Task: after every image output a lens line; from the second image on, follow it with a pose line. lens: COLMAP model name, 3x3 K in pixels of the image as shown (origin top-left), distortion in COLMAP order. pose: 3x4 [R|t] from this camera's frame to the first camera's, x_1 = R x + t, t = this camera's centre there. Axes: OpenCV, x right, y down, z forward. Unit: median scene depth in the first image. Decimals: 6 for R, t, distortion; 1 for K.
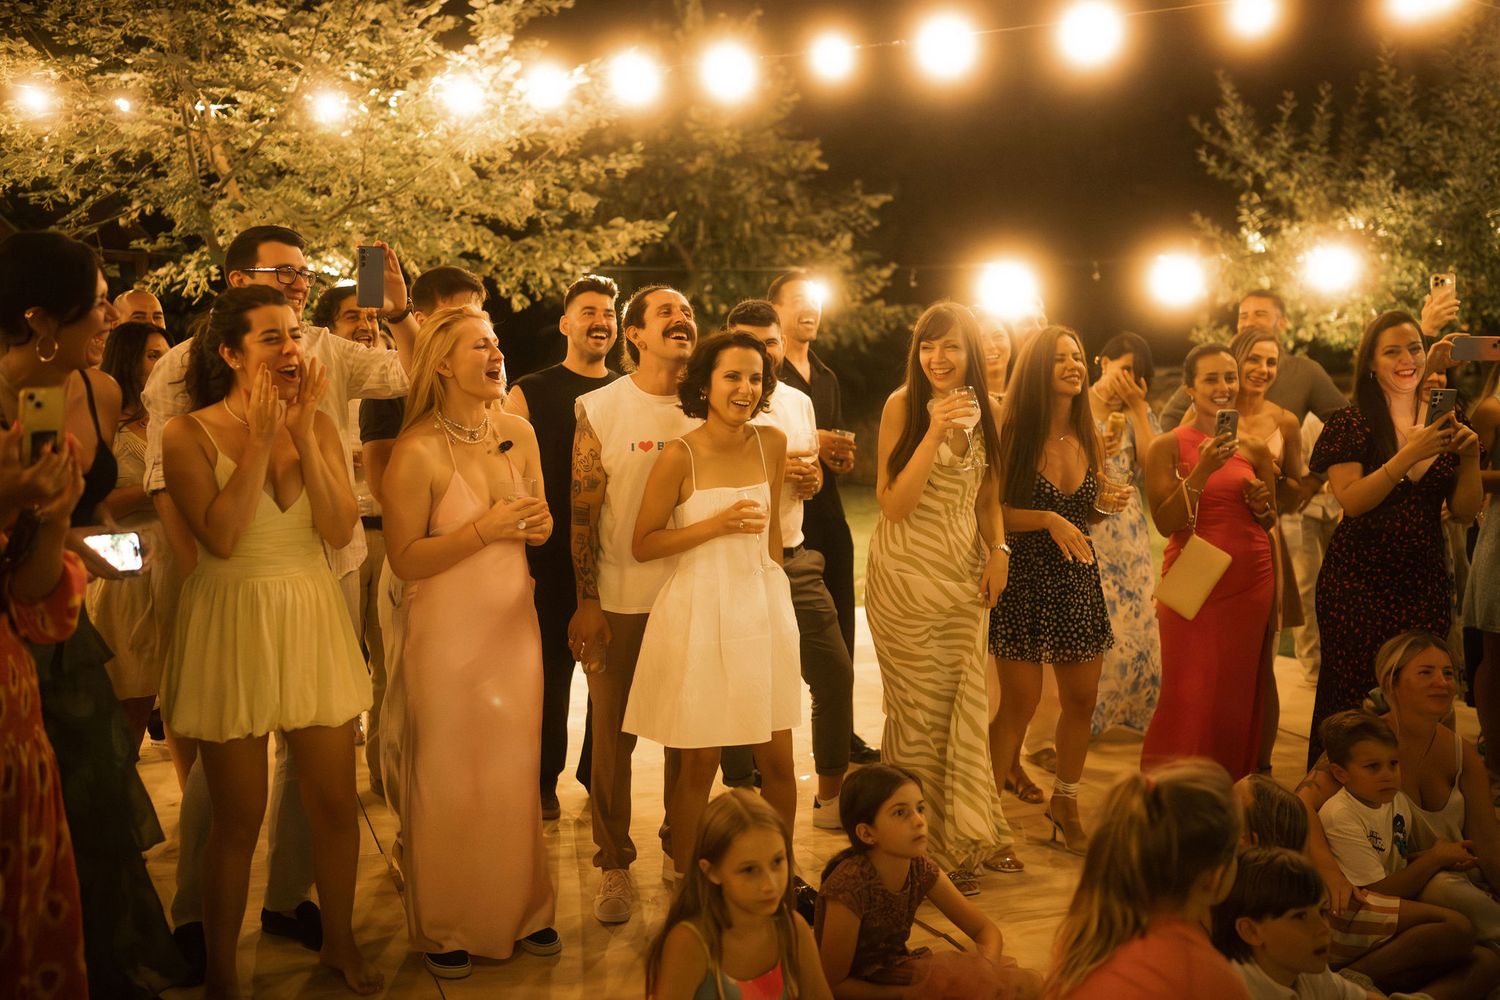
lens RADIAL K [[1456.8, 0, 766.7], [0, 1456.8, 500.2], [0, 0, 1]] dist [0.015835, 0.015032]
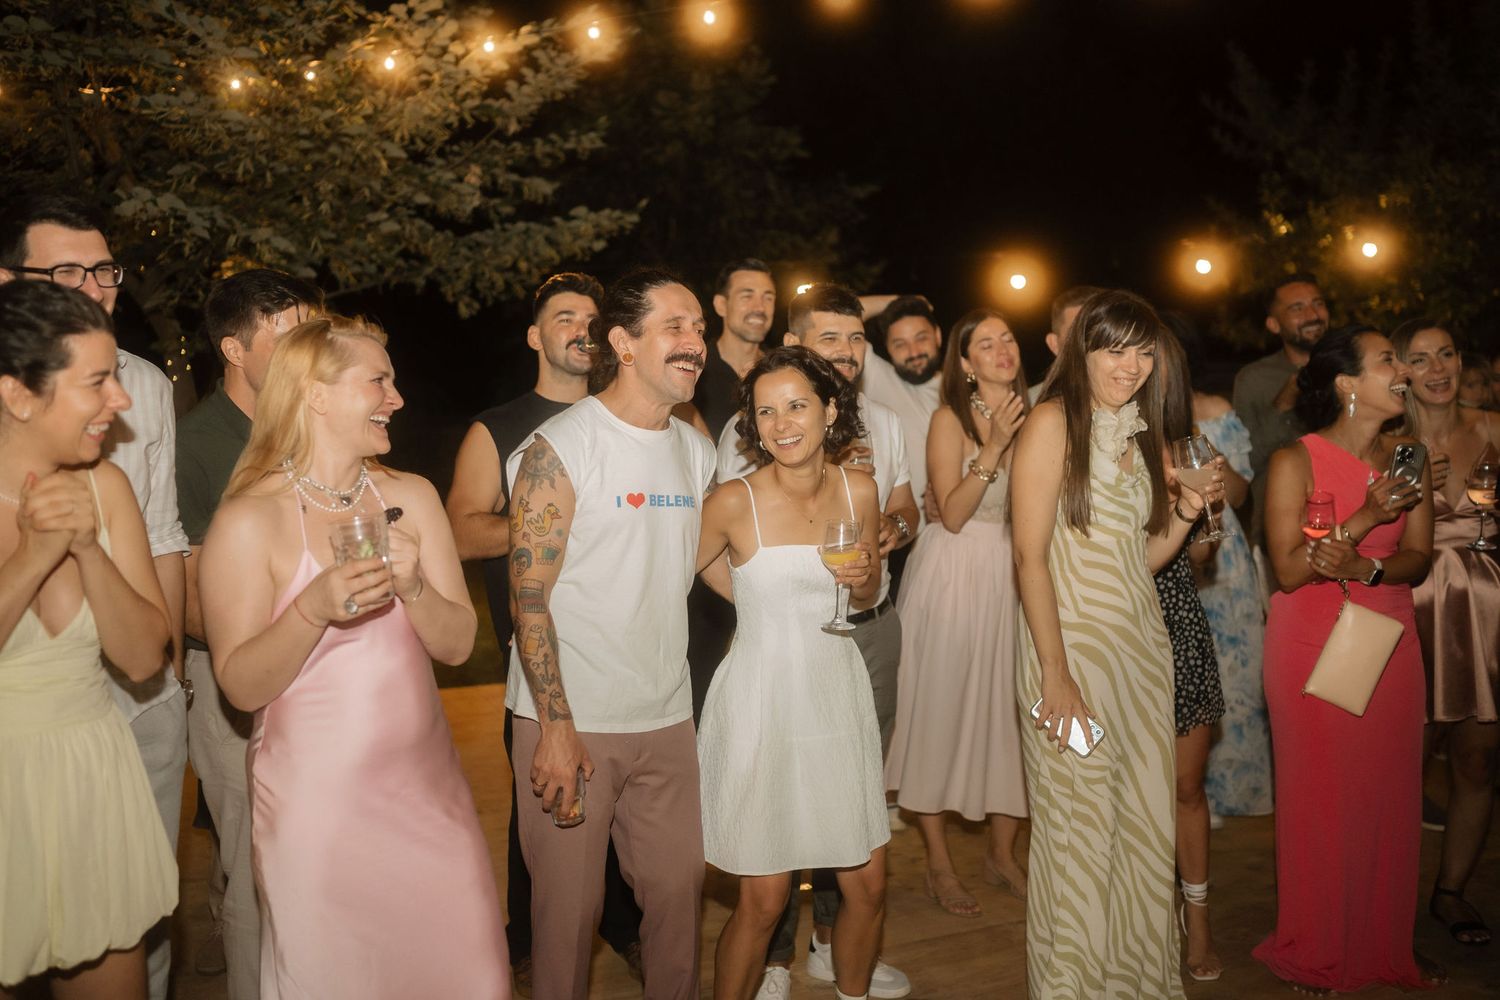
lens RADIAL K [[1473.8, 0, 751.4], [0, 1473.8, 503.6], [0, 0, 1]] dist [0.017803, 0.014113]
pose [[0.999621, -0.026770, 0.006432, -0.010737], [0.026793, 0.999635, -0.003422, -0.012867], [-0.006338, 0.003593, 0.999973, 0.125347]]
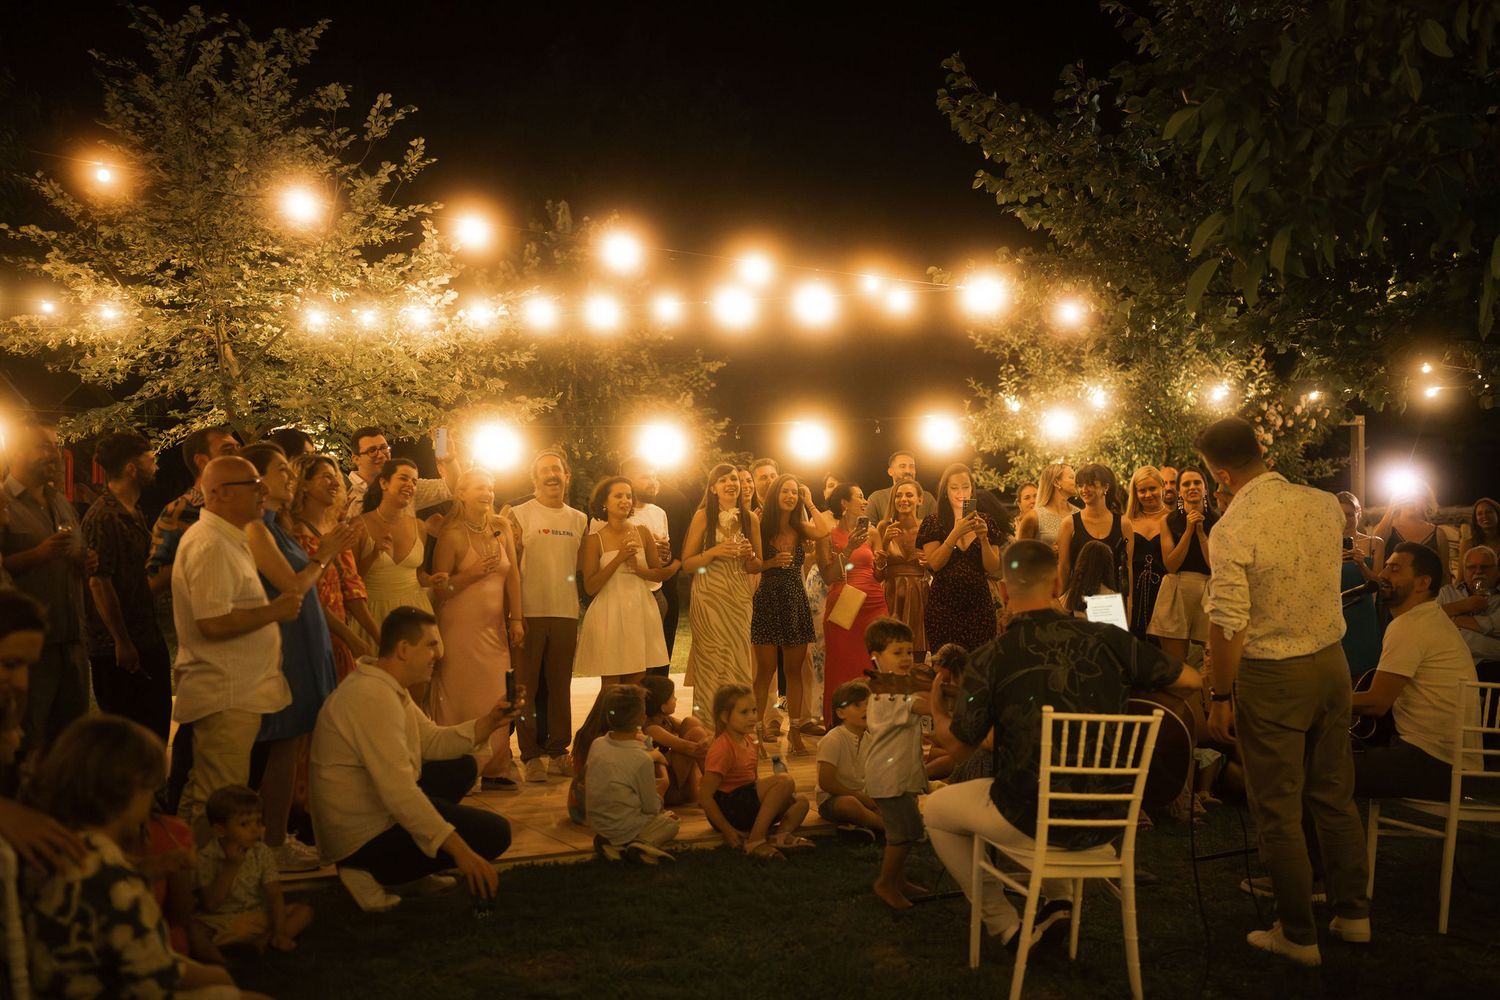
lens RADIAL K [[1473.8, 0, 751.4], [0, 1473.8, 503.6], [0, 0, 1]] dist [0.017803, 0.014113]
pose [[0.996100, -0.003066, 0.088173, -0.005030], [0.011197, 0.995707, -0.091877, 0.042207], [-0.087513, 0.092506, 0.991859, -0.399501]]
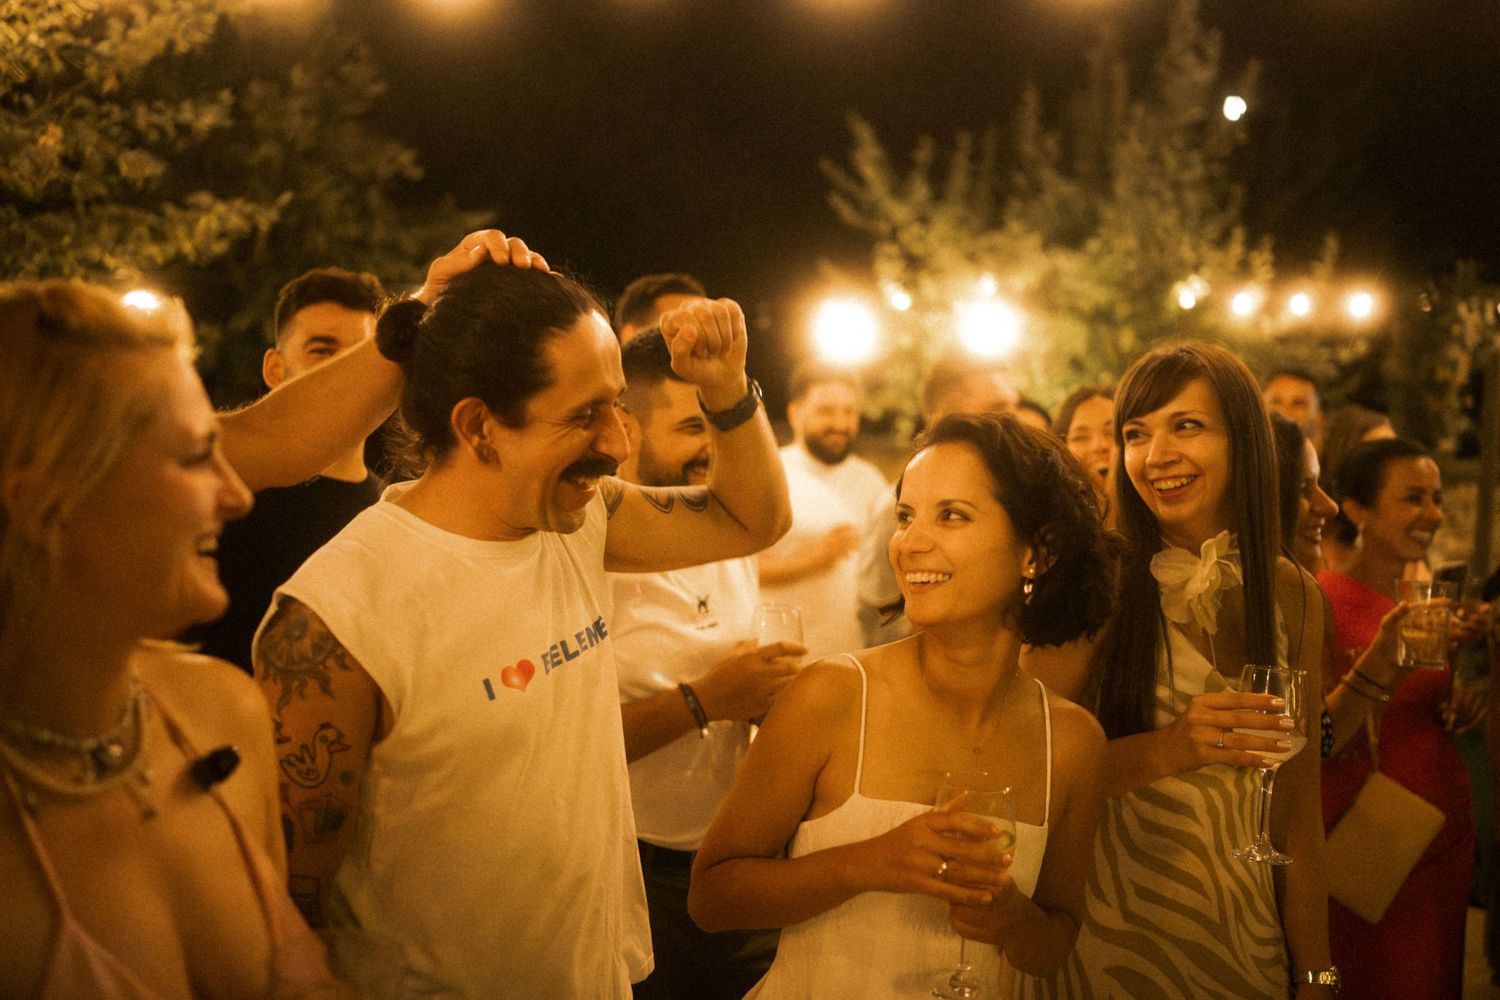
lens RADIAL K [[1453.5, 0, 759.9], [0, 1453.5, 501.9], [0, 0, 1]] dist [0.014898, 0.015637]
pose [[0.946733, 0.014479, 0.321693, -0.066172], [-0.005371, 0.999560, -0.029183, -0.032366], [-0.321974, 0.025901, 0.946394, 0.267384]]
